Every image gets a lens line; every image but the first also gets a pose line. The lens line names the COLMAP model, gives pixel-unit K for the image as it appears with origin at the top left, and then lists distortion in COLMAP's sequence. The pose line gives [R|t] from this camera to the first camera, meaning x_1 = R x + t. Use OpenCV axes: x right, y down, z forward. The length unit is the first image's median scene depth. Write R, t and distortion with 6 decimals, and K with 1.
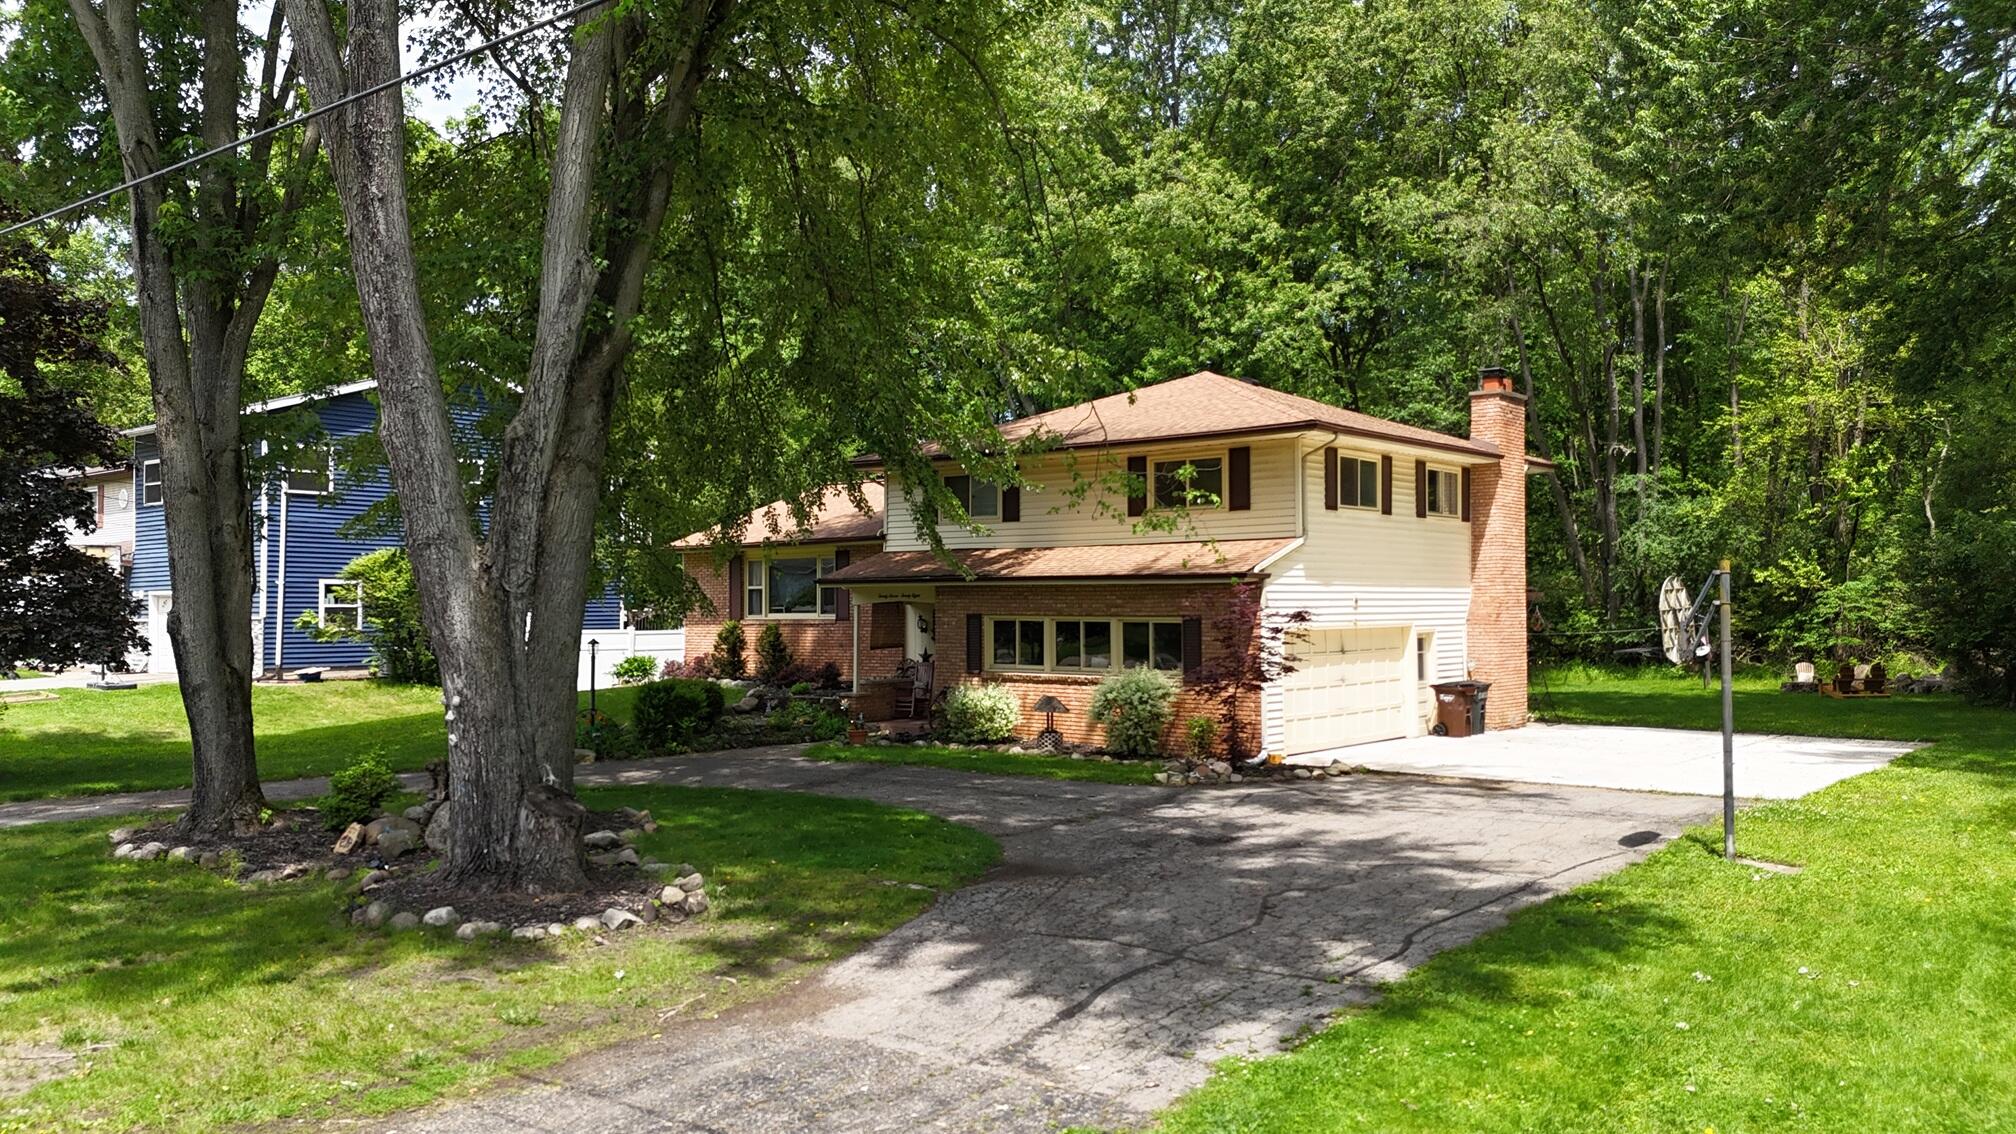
lens RADIAL K [[1492.7, 0, 1002.2], [0, 1492.7, 572.6], [0, 0, 1]] dist [0.115344, -0.172618]
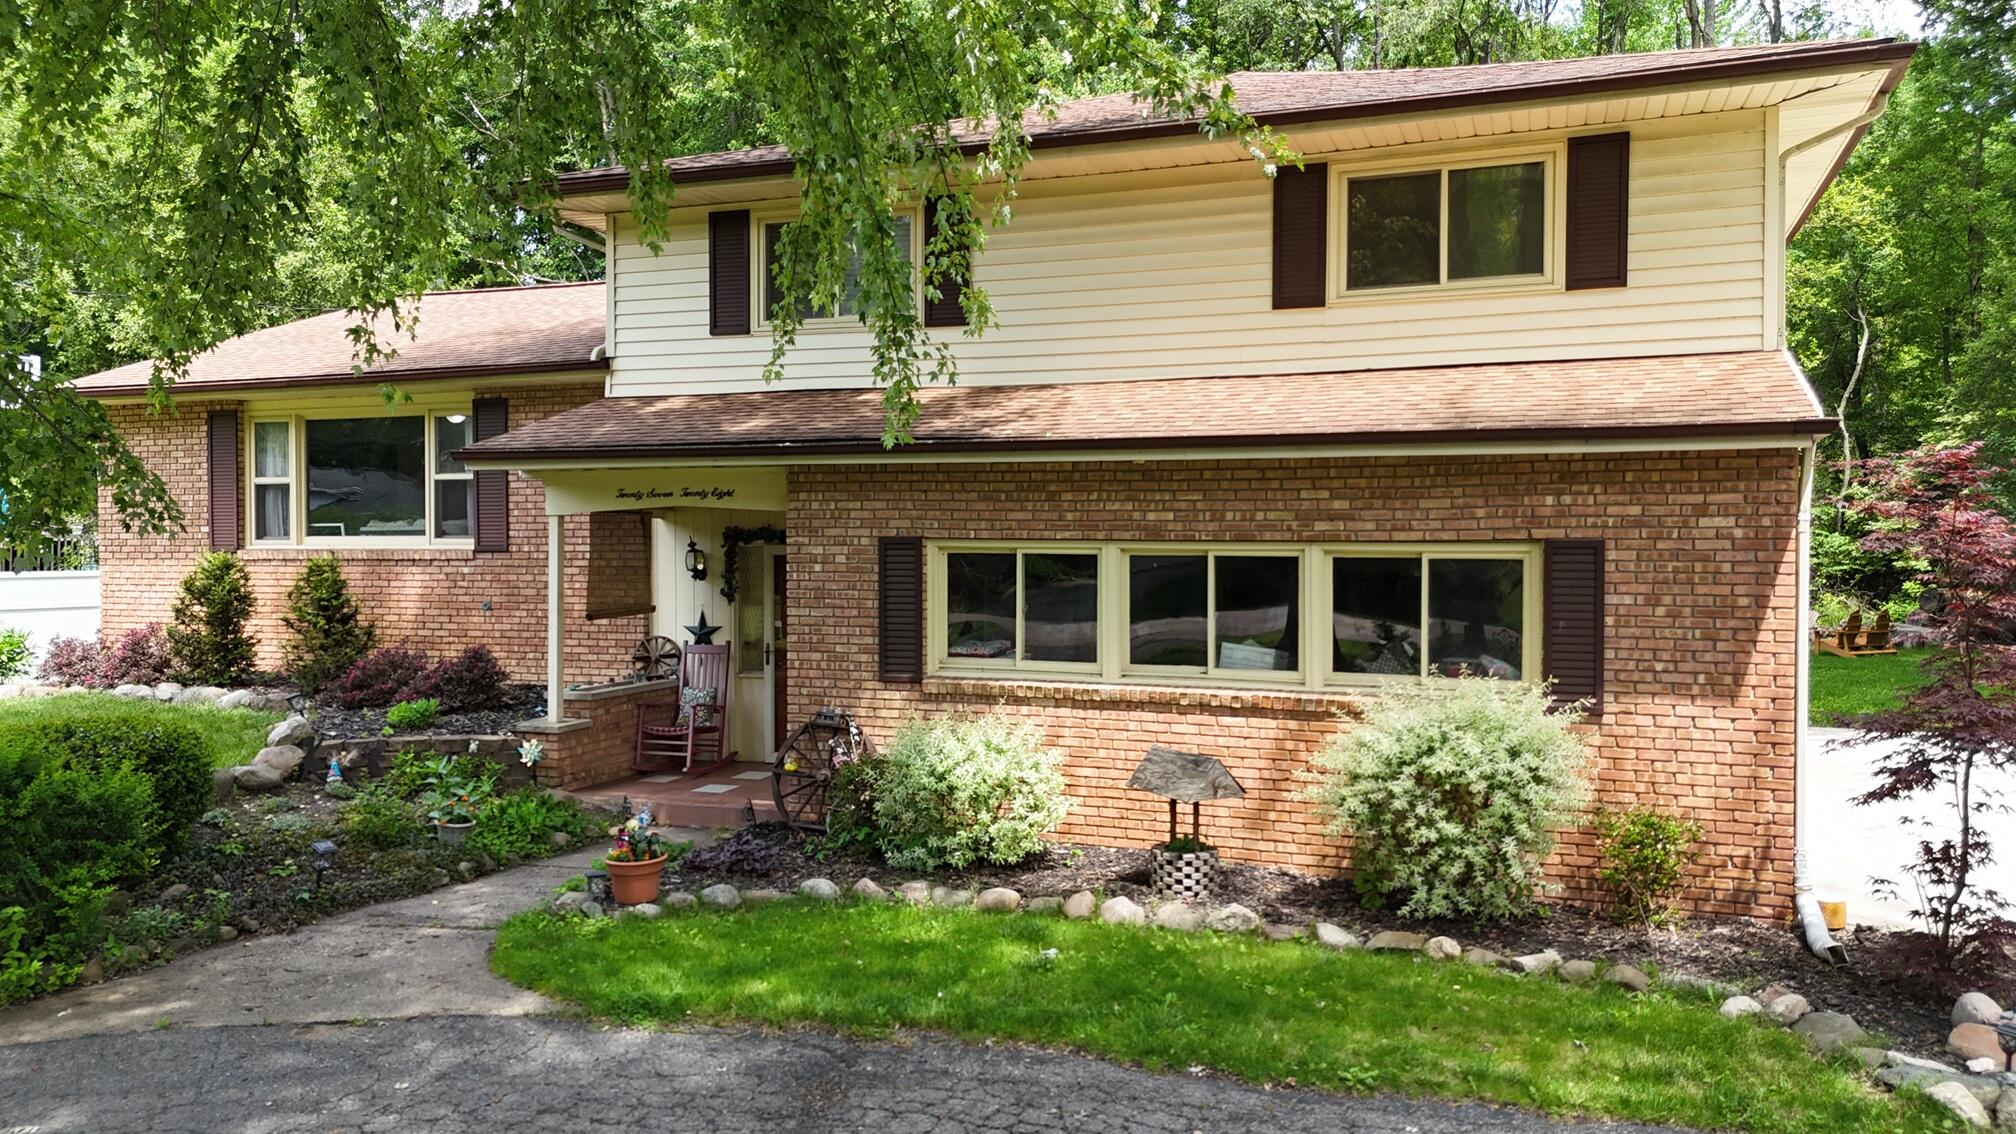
lens RADIAL K [[1492.7, 0, 1002.2], [0, 1492.7, 572.6], [0, 0, 1]] dist [0.115344, -0.172618]
pose [[0.950776, -0.001708, 0.309873, -0.108624], [-0.012327, 0.998985, 0.043330, 0.017649], [-0.309632, -0.045017, 0.949790, 0.549457]]
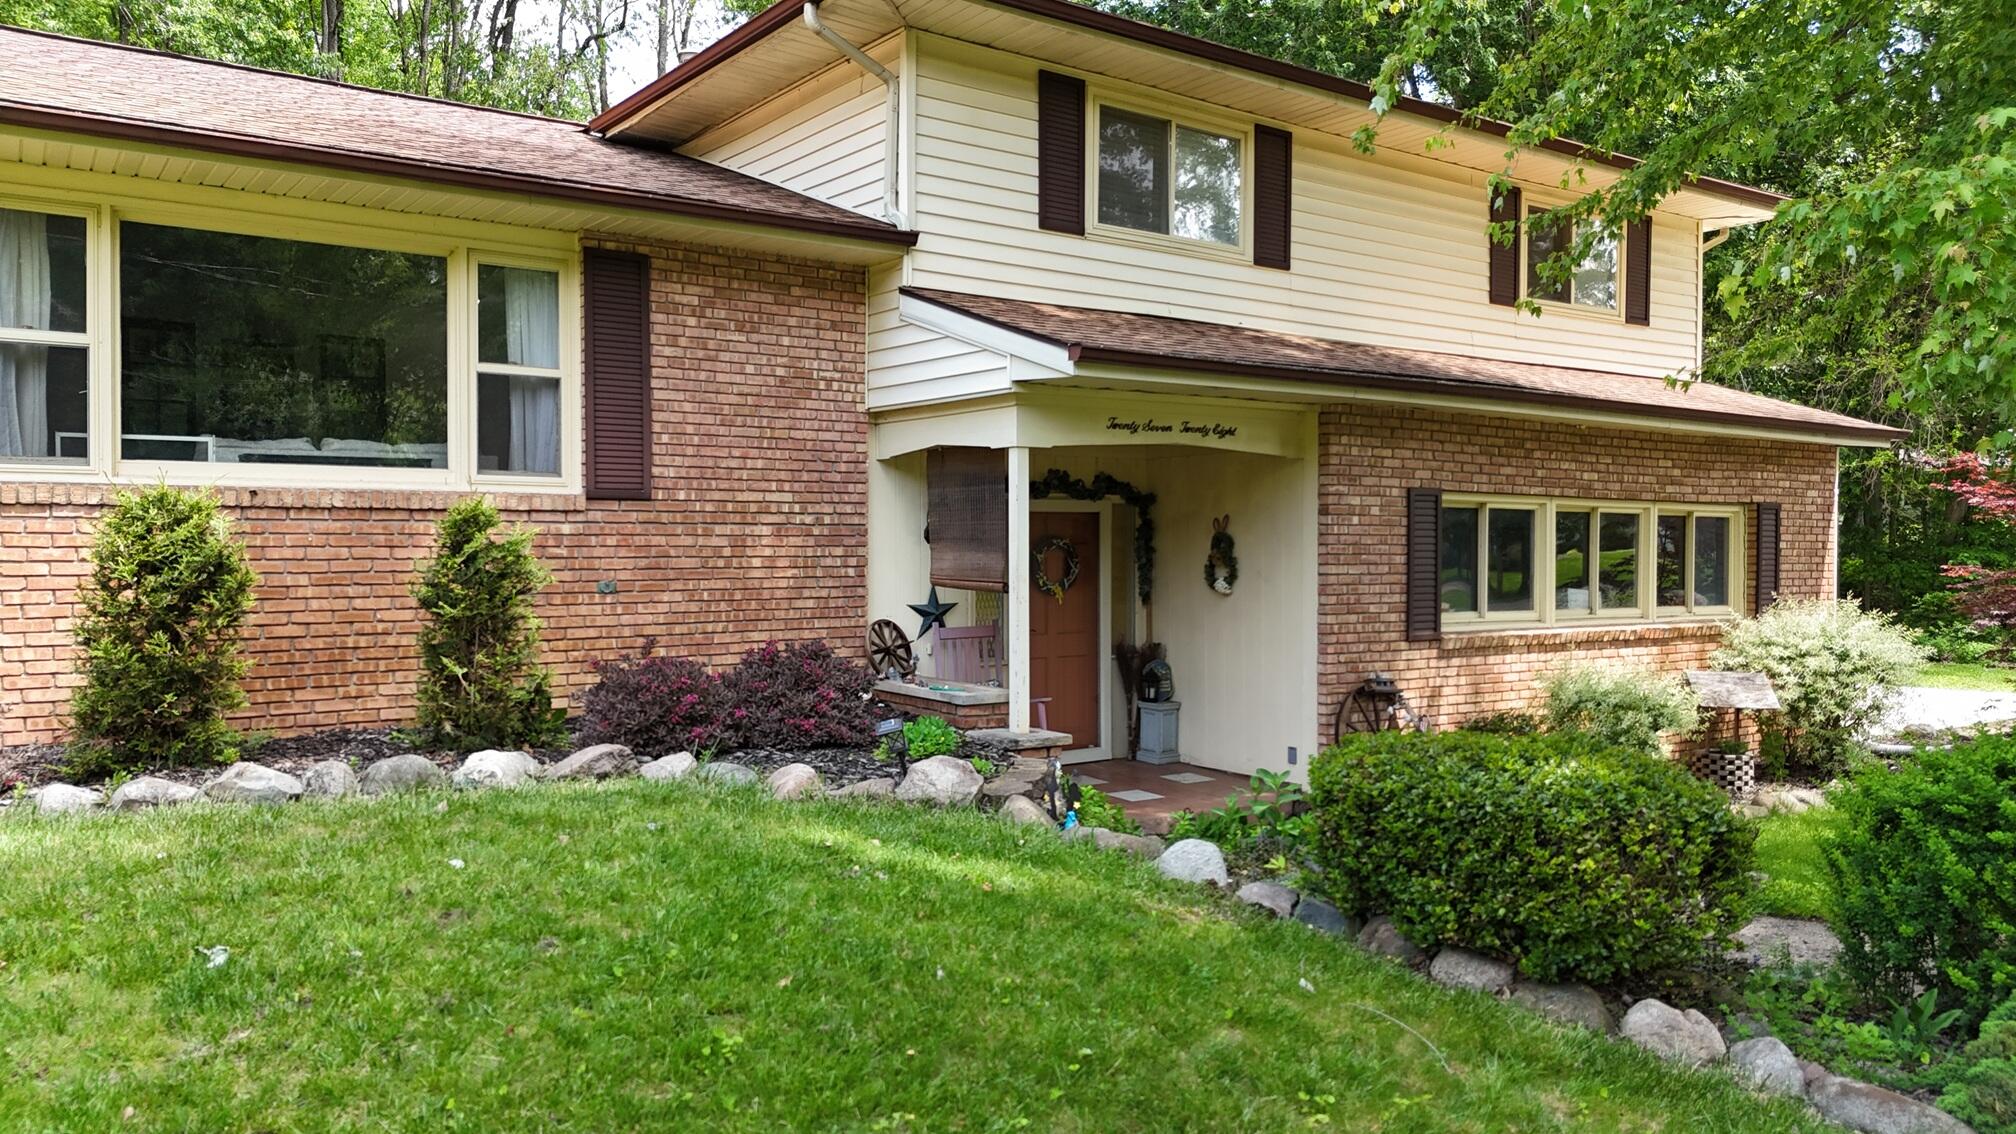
lens RADIAL K [[1492.7, 0, 1002.2], [0, 1492.7, 572.6], [0, 0, 1]] dist [0.115344, -0.172618]
pose [[0.249926, -0.010144, 0.968212, -0.391546], [-0.027158, 0.999478, 0.017482, 0.041793], [-0.967884, -0.030664, 0.249521, 0.919477]]
